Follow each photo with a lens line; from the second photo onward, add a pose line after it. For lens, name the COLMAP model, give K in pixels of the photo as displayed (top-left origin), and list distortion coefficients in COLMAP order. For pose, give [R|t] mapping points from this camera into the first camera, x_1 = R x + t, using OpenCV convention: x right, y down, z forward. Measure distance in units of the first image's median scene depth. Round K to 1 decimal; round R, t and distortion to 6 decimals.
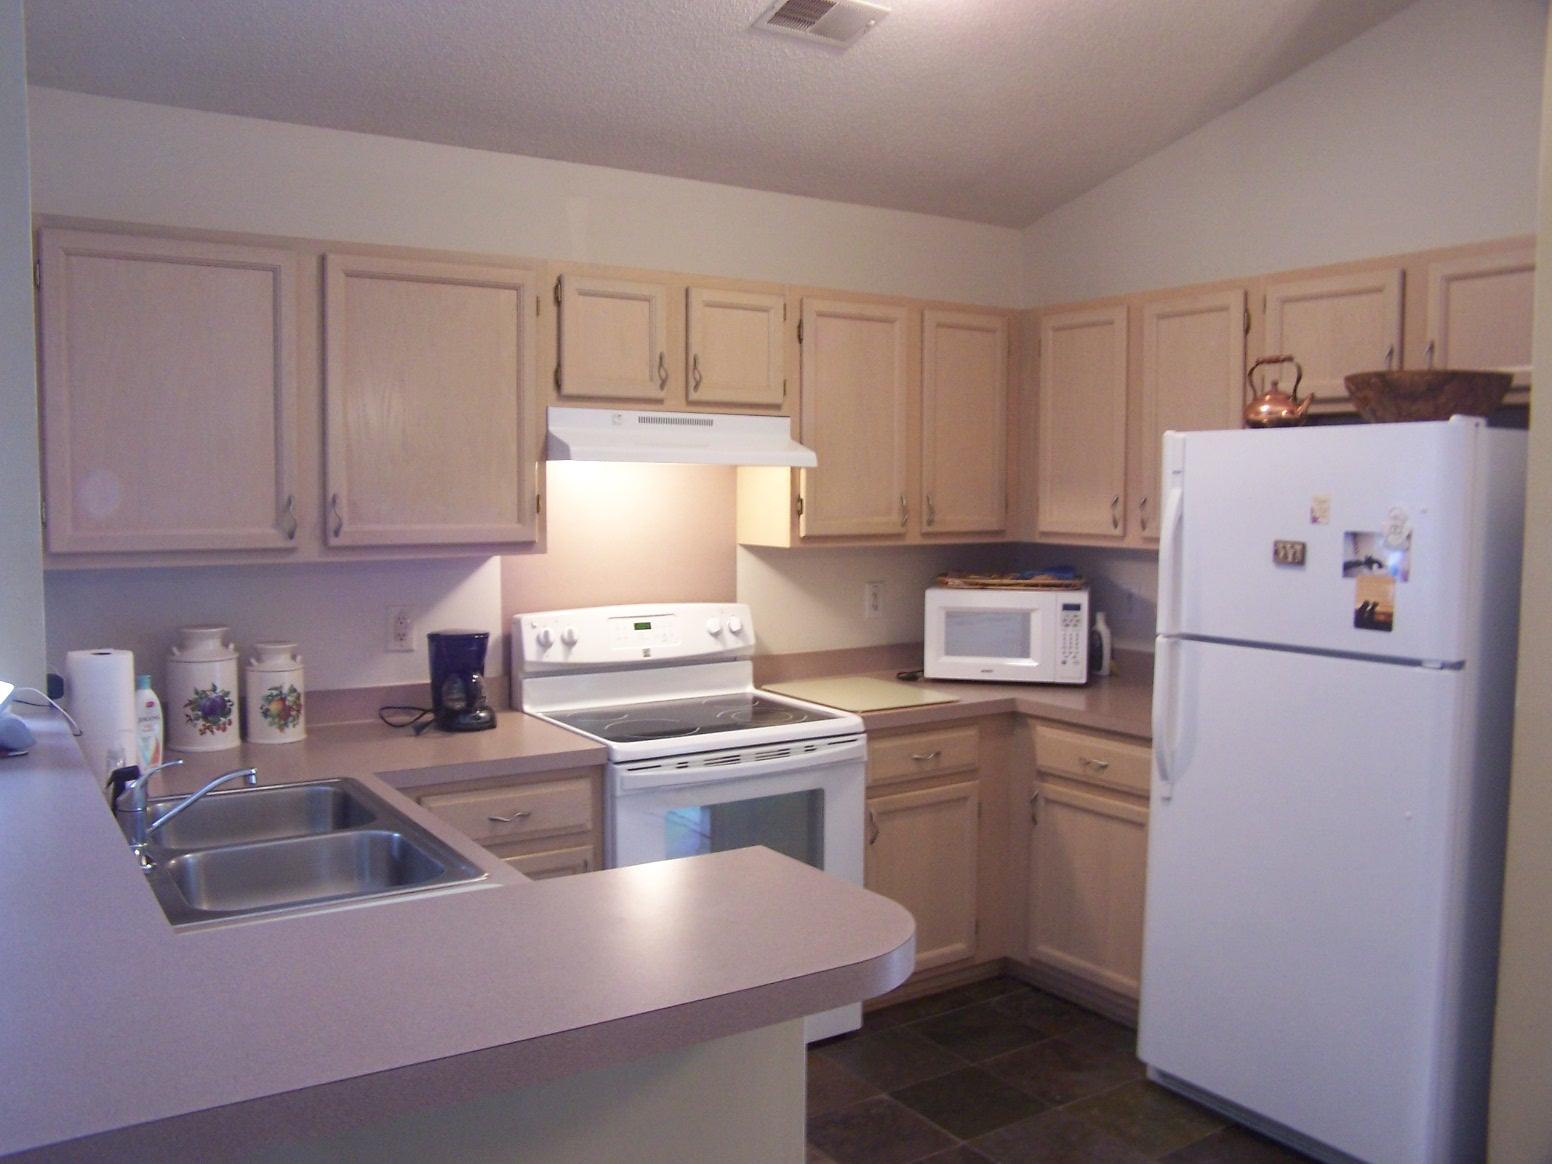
lens RADIAL K [[1284.6, 0, 755.0], [0, 1284.6, 589.1], [0, 0, 1]] dist [-0.132736, 0.104782]
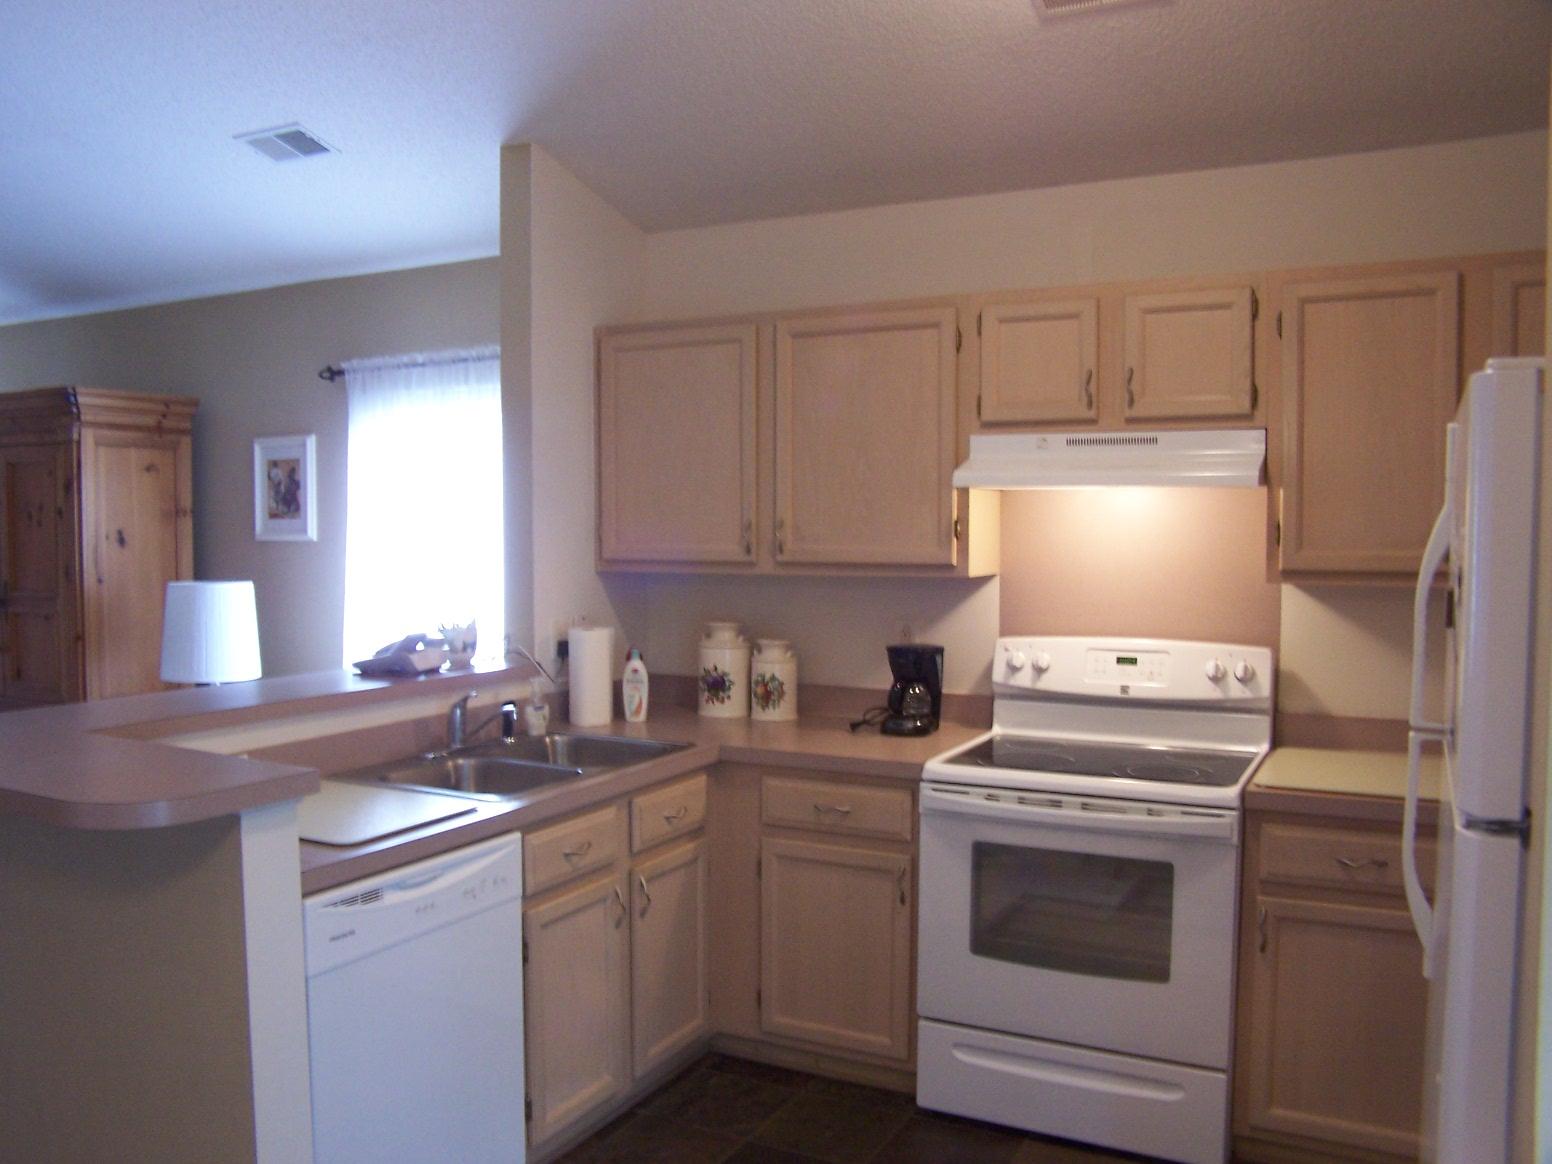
lens RADIAL K [[1284.6, 0, 755.0], [0, 1284.6, 589.1], [0, 0, 1]] dist [-0.132736, 0.104782]
pose [[0.487765, 0.042182, -0.871955, 0.640198], [-0.064957, 0.997817, 0.011935, -0.018289], [0.870555, 0.050818, 0.489440, 0.335334]]
